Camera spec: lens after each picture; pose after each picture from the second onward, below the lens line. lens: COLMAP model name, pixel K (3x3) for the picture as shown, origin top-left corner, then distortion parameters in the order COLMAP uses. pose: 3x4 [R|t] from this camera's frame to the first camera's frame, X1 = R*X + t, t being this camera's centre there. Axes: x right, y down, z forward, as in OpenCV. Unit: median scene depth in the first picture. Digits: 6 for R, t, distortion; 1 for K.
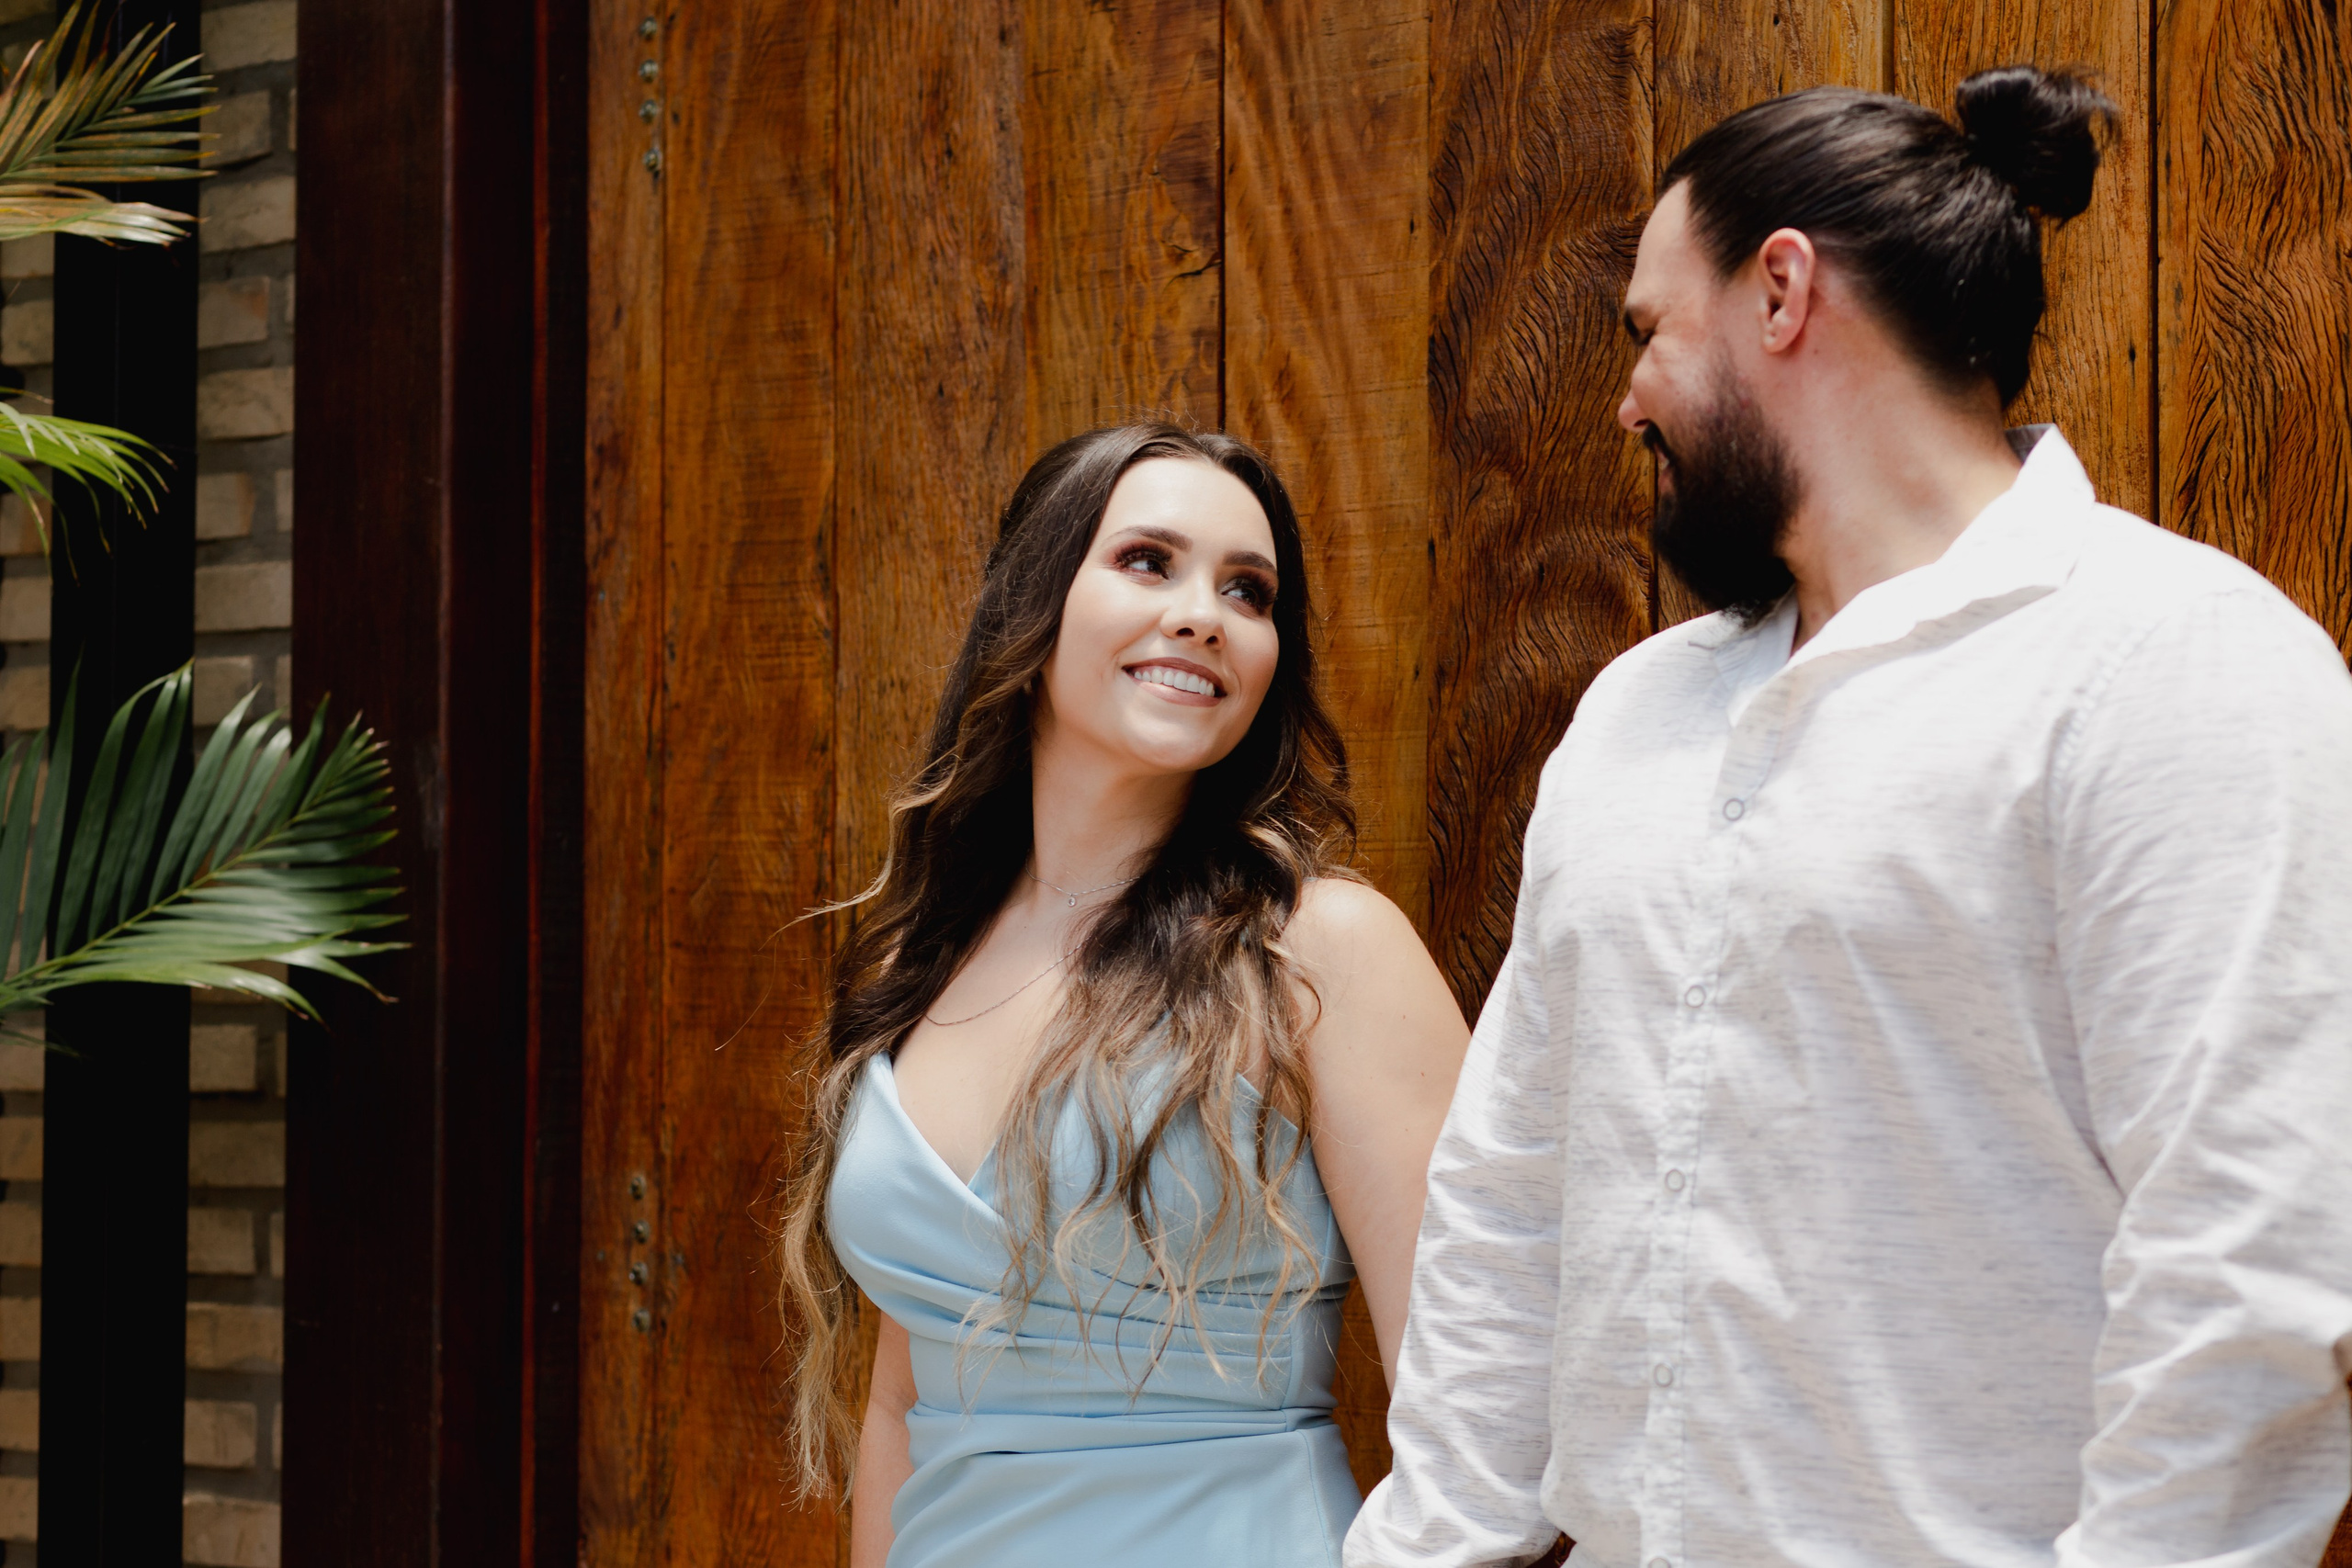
lens RADIAL K [[5969.9, 0, 1176.0], [0, 5969.9, 784.0], [0, 0, 1]] dist [0.059304, -0.043982]
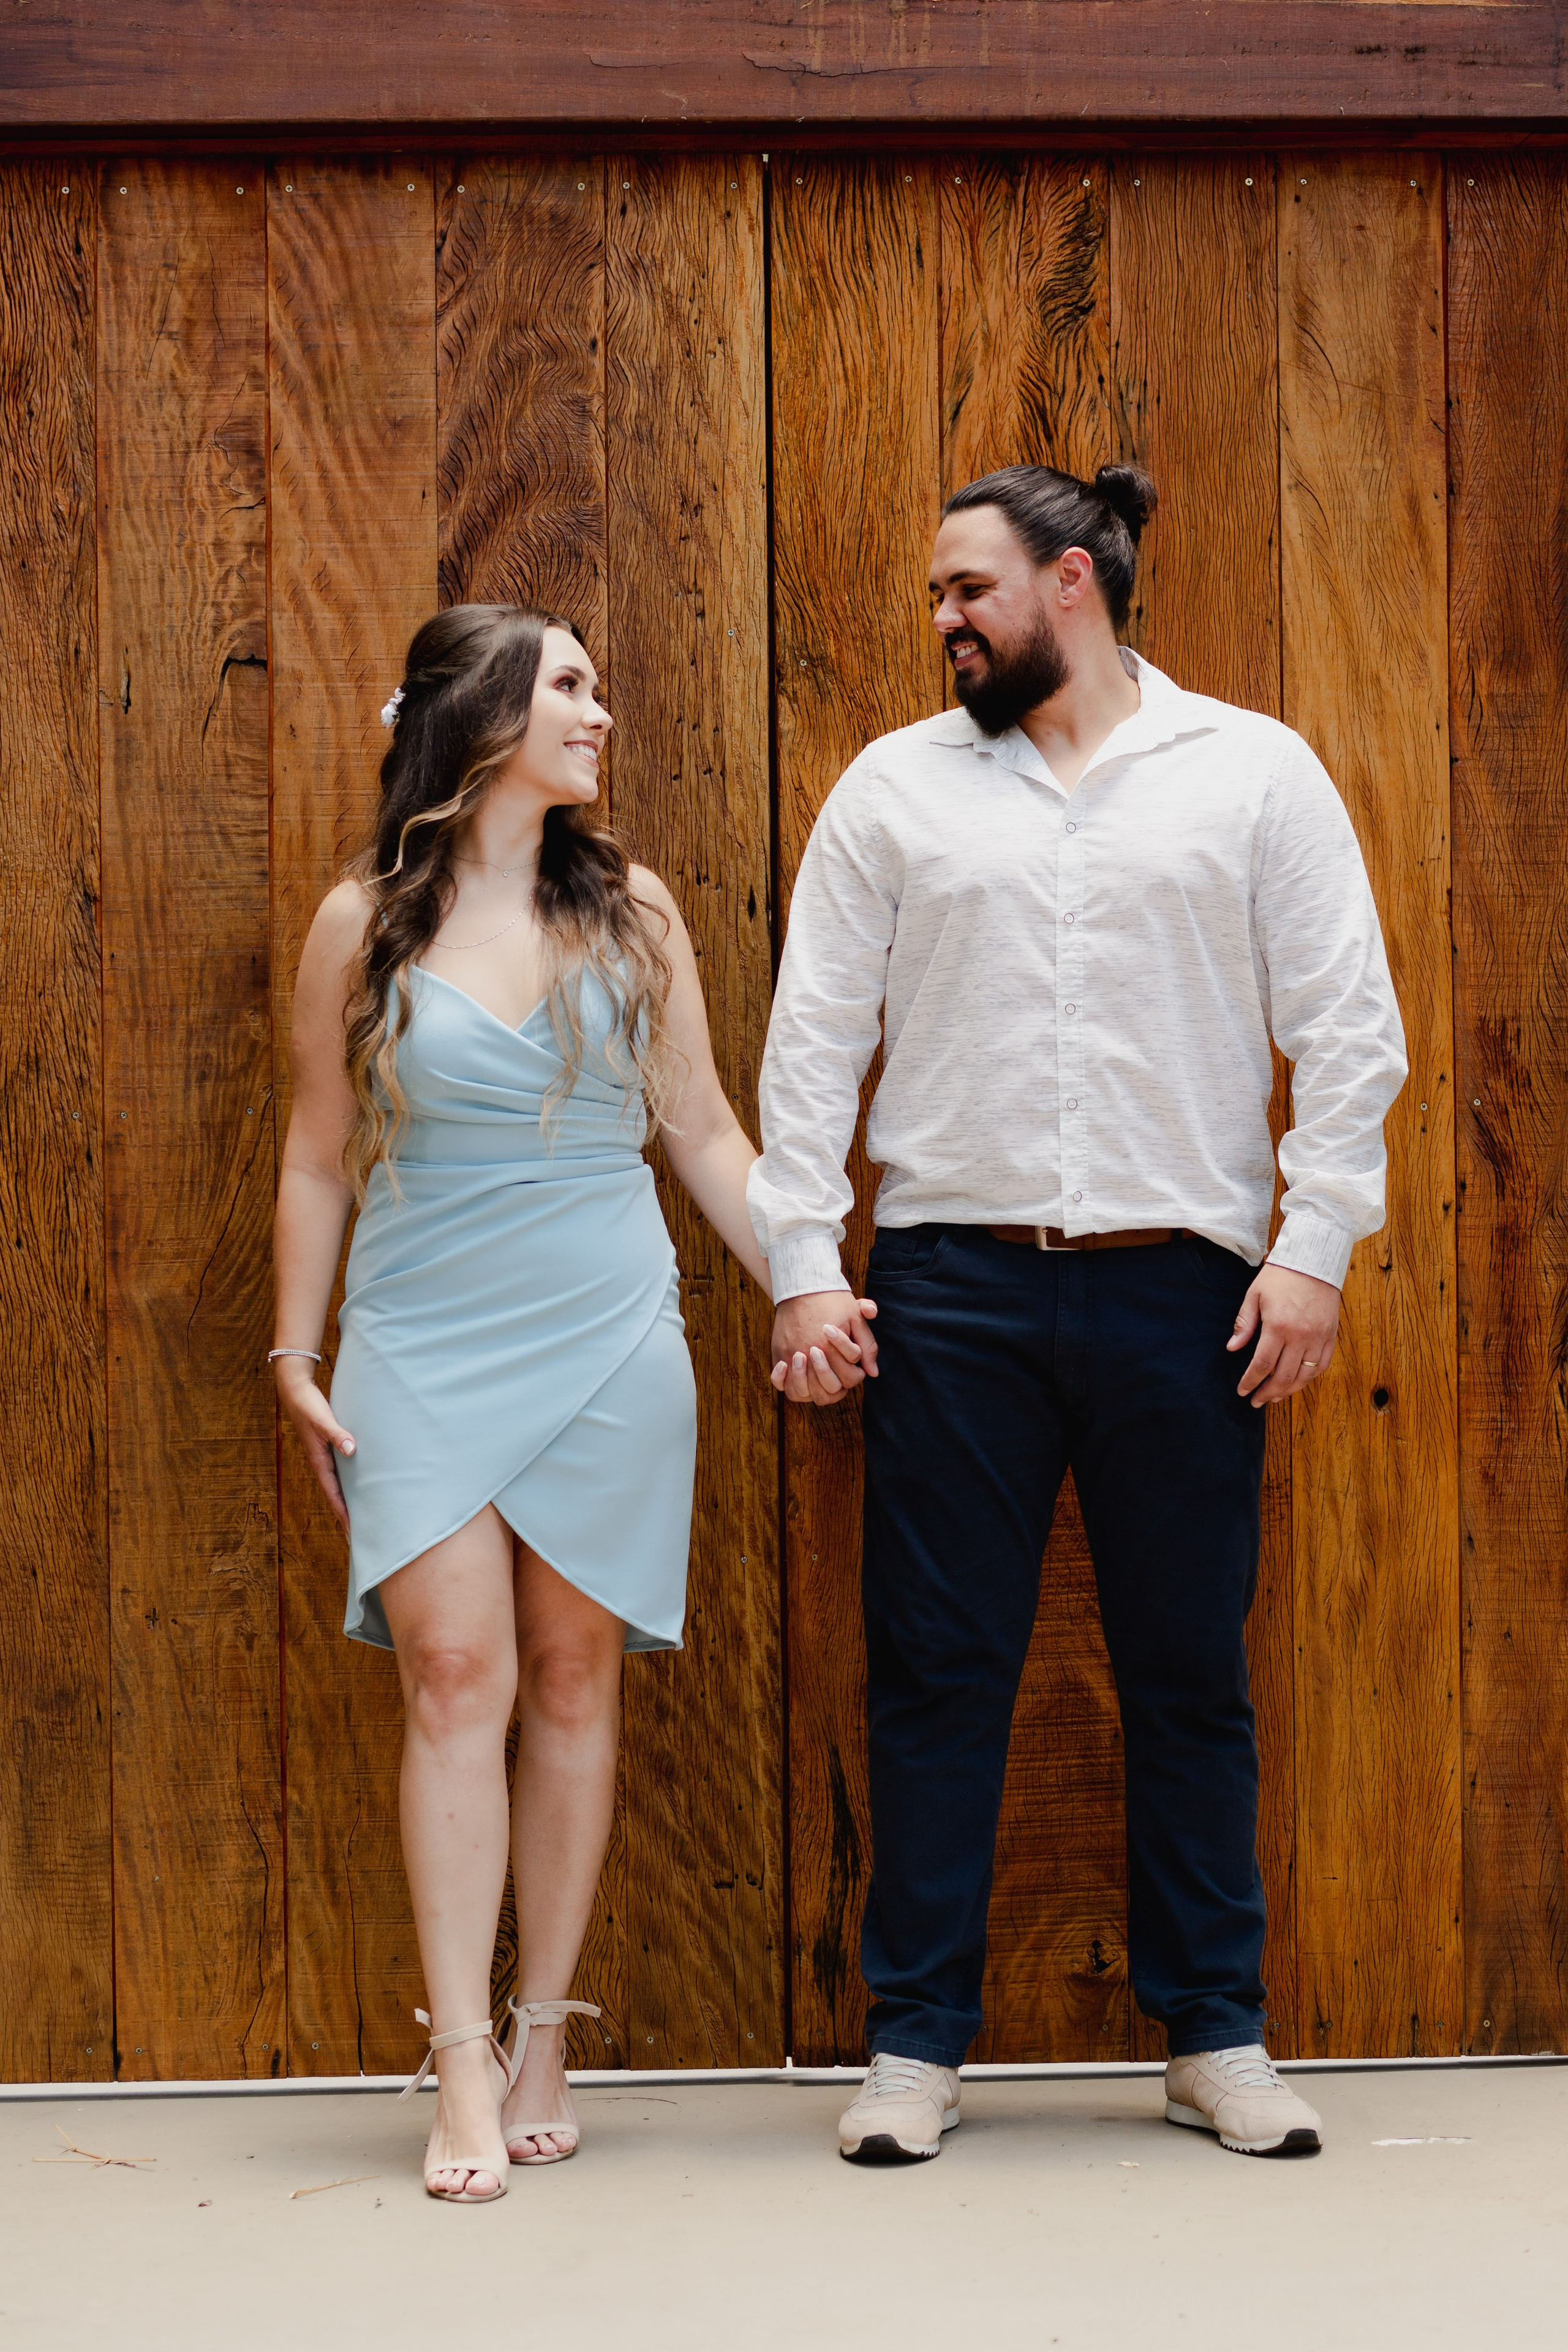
lens RADIAL K [[5833.2, 0, 734.5], [0, 5833.2, 1175.3], [0, 0, 1]] dist [0.072369, -0.291597]
pose [[0.672953, -0.005766, 0.739662, -1.123599], [-0.015035, 0.999656, 0.021472, 0.063301], [-0.739532, -0.025570, 0.672636, -0.192404]]
